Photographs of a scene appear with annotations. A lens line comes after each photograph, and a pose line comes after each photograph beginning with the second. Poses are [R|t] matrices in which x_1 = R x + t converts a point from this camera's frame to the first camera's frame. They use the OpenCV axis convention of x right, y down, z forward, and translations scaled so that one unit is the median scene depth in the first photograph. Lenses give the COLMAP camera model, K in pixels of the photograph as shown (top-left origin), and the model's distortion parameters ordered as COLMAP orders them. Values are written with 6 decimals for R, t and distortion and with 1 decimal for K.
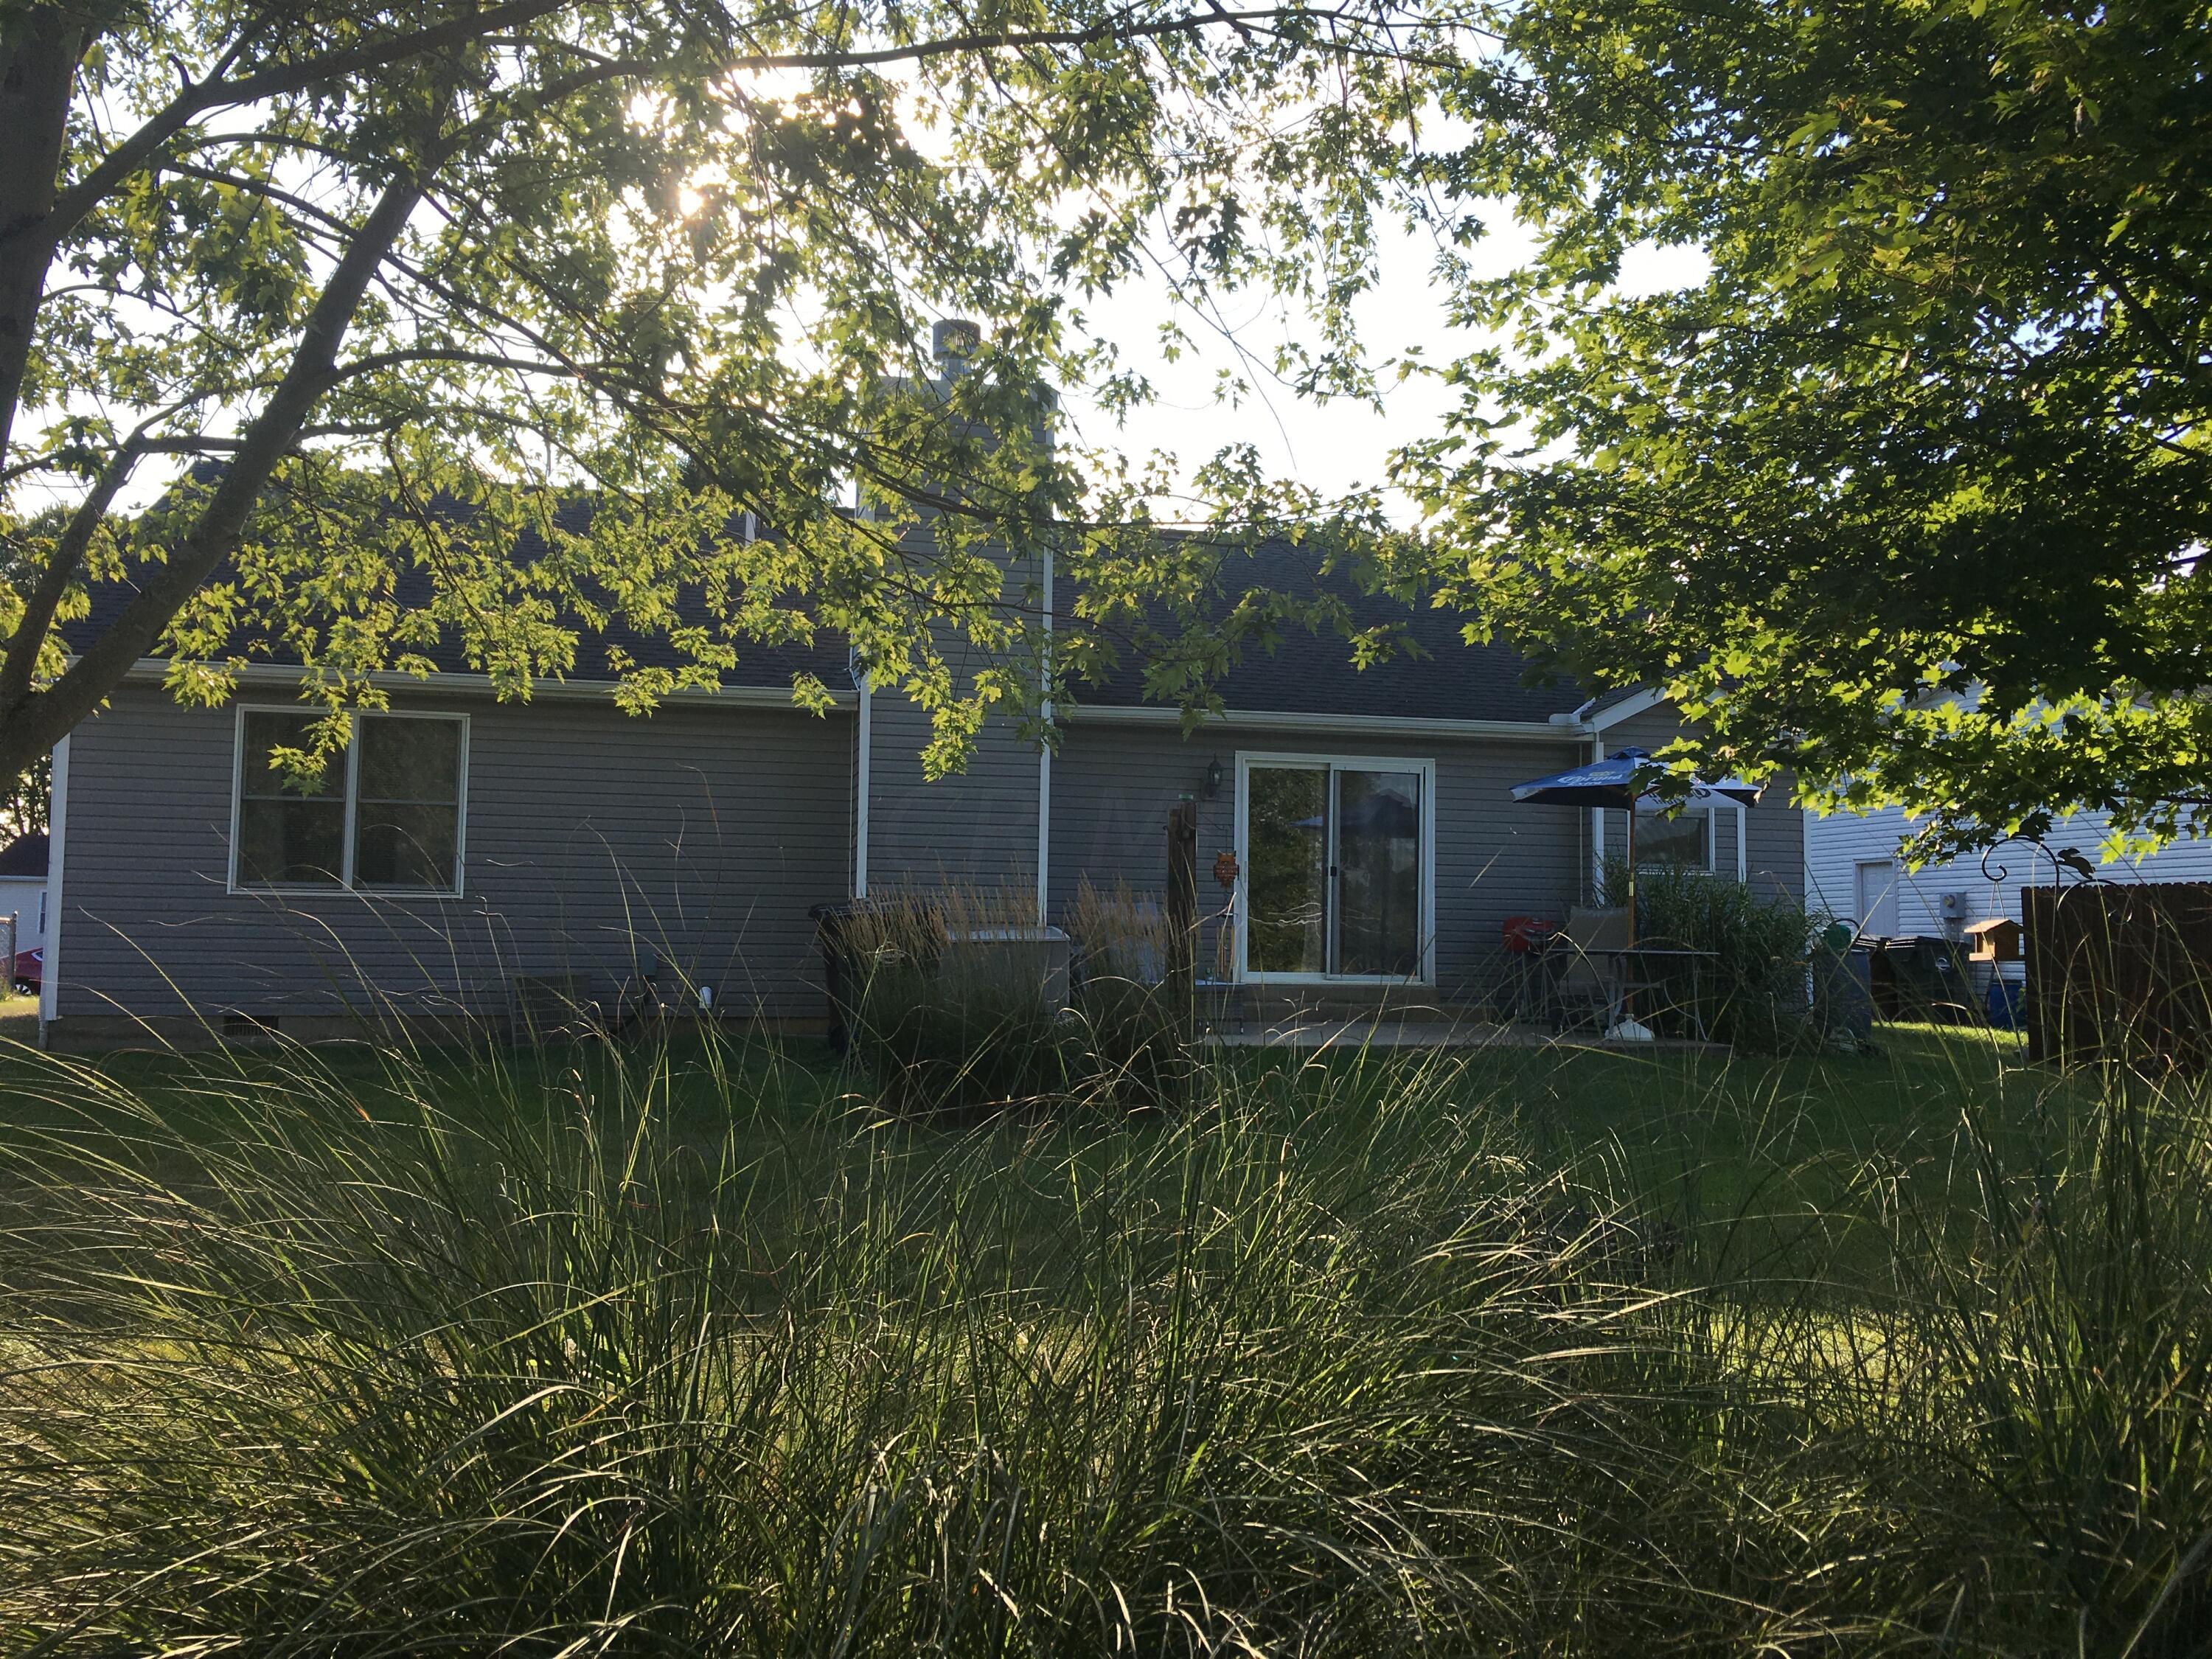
lens RADIAL K [[1874.0, 0, 1099.6], [0, 1874.0, 795.5], [0, 0, 1]] dist [0.072840, -0.087876]
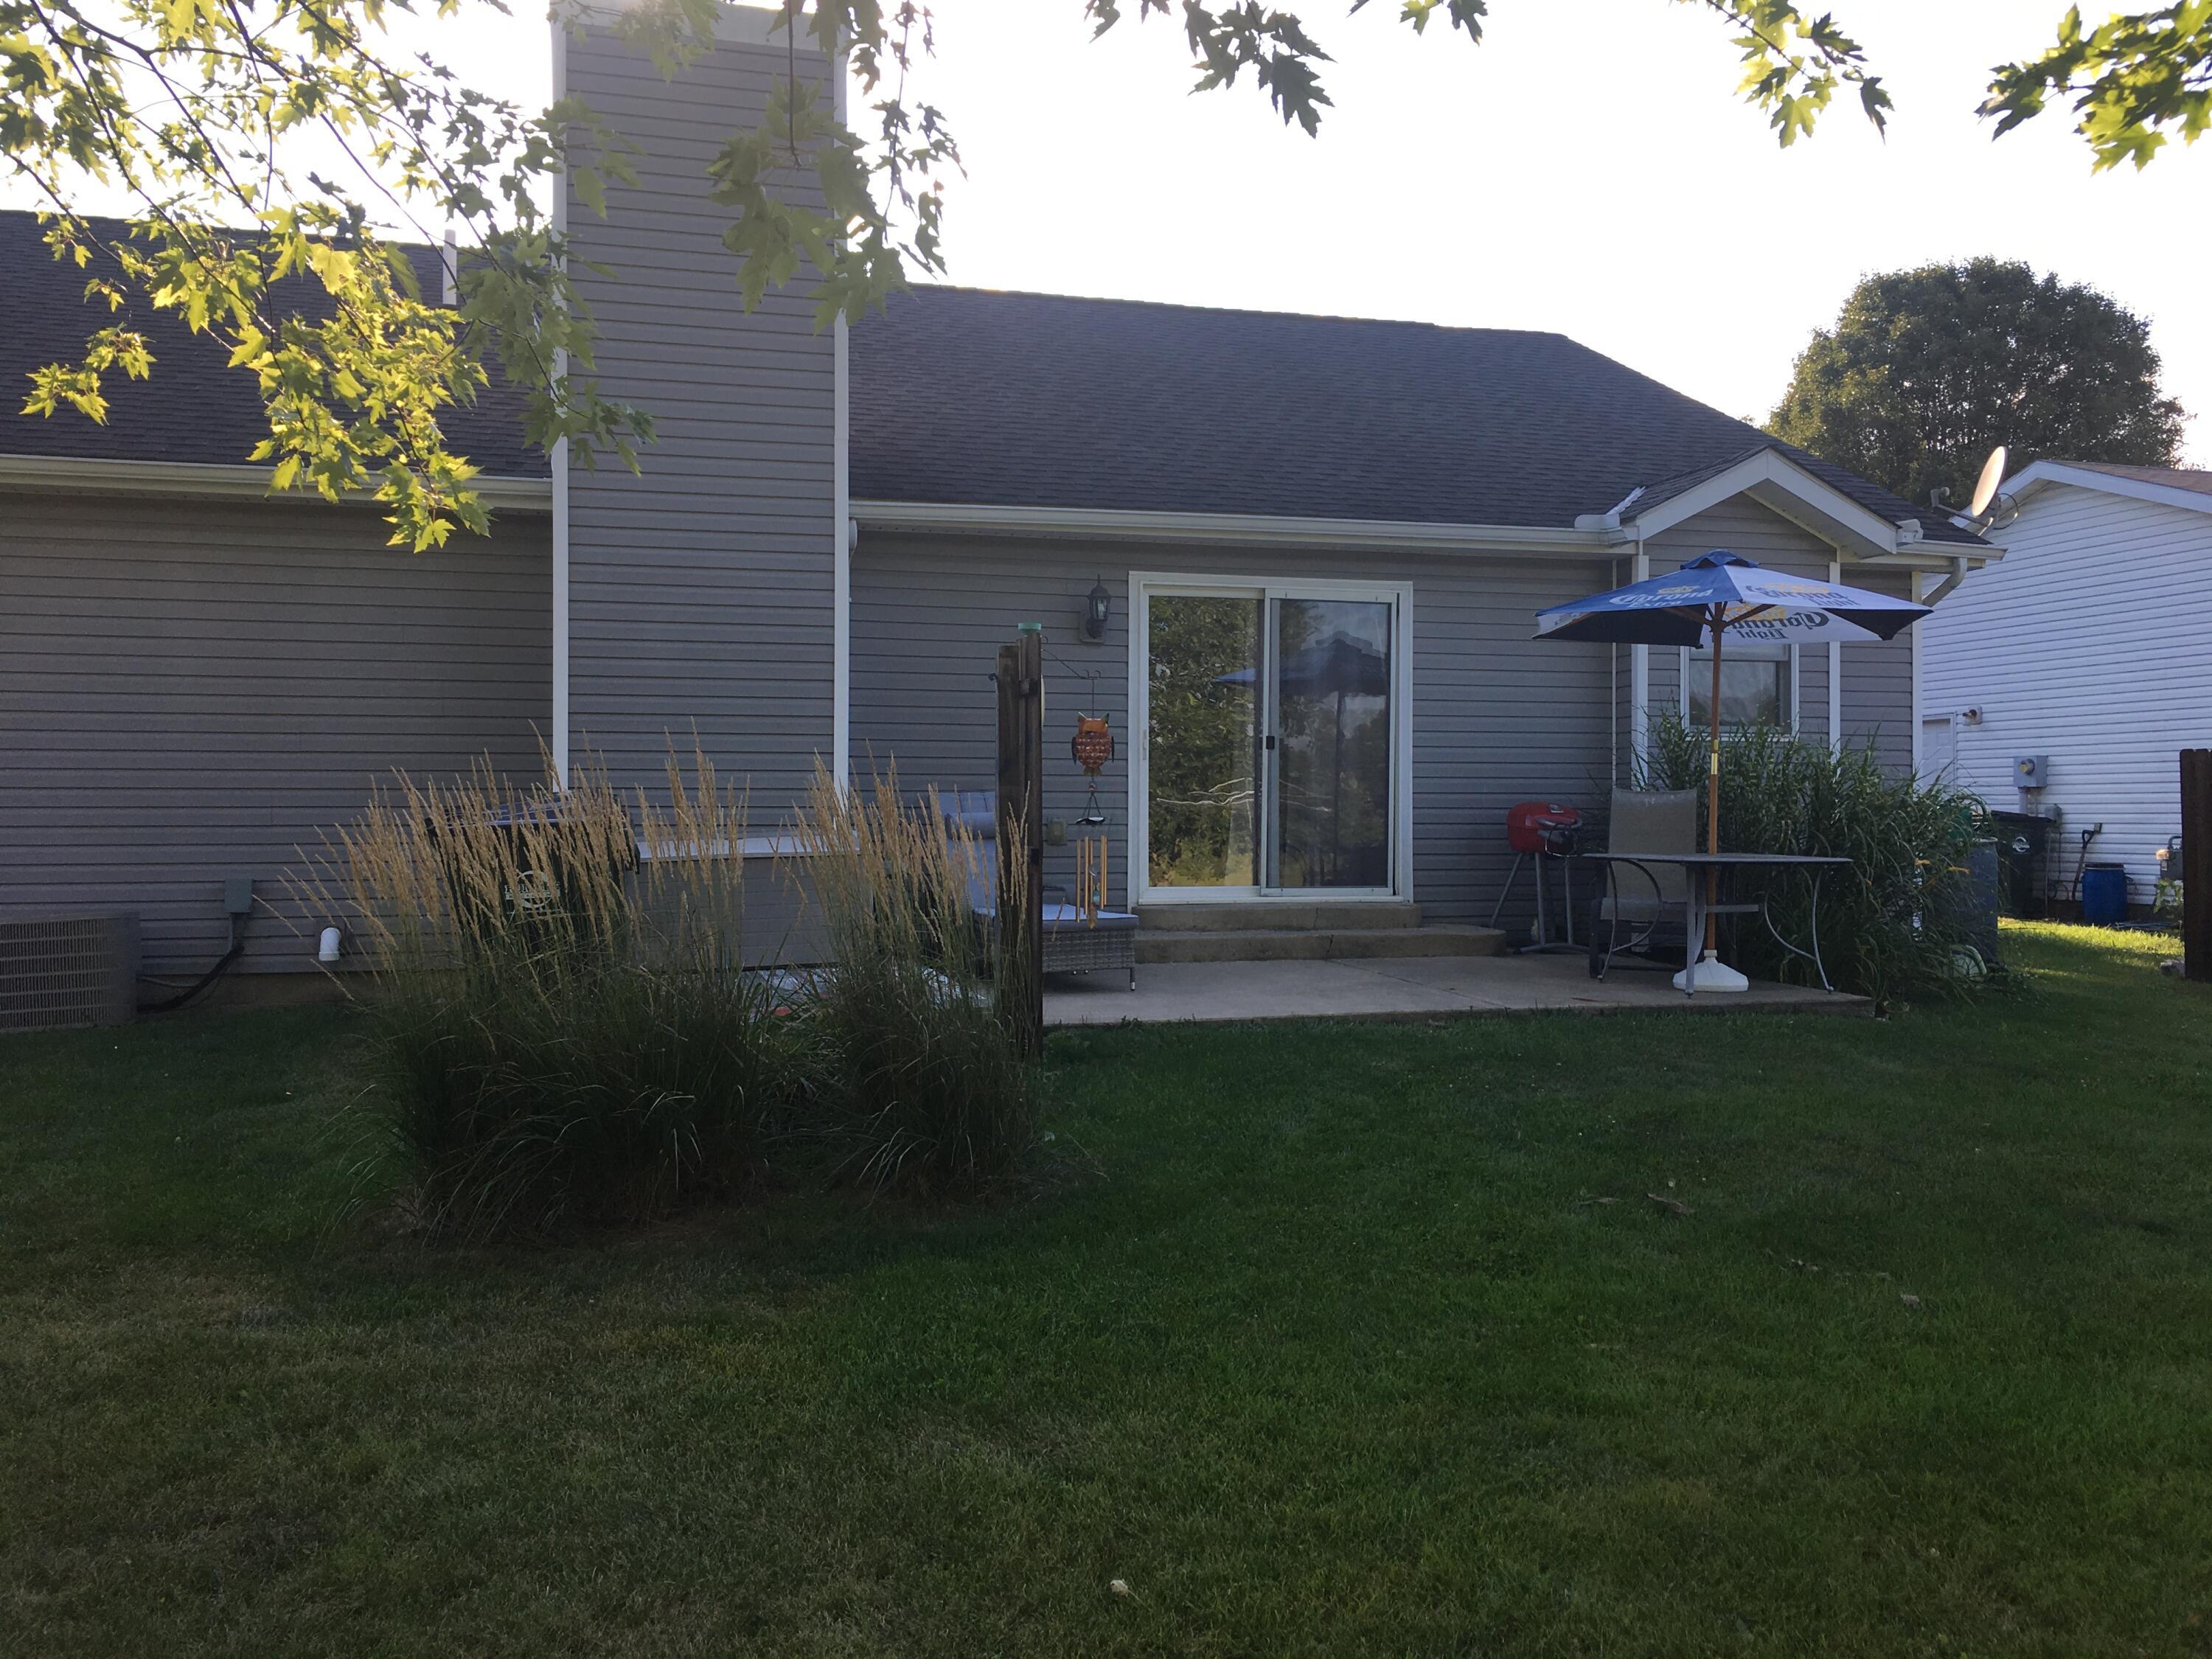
lens RADIAL K [[1874.0, 0, 1099.6], [0, 1874.0, 795.5], [0, 0, 1]] dist [0.072840, -0.087876]
pose [[0.999305, -0.013524, 0.034727, 0.035848], [0.011051, 0.997455, 0.070442, 0.009717], [-0.035591, -0.070010, 0.996911, 0.298399]]
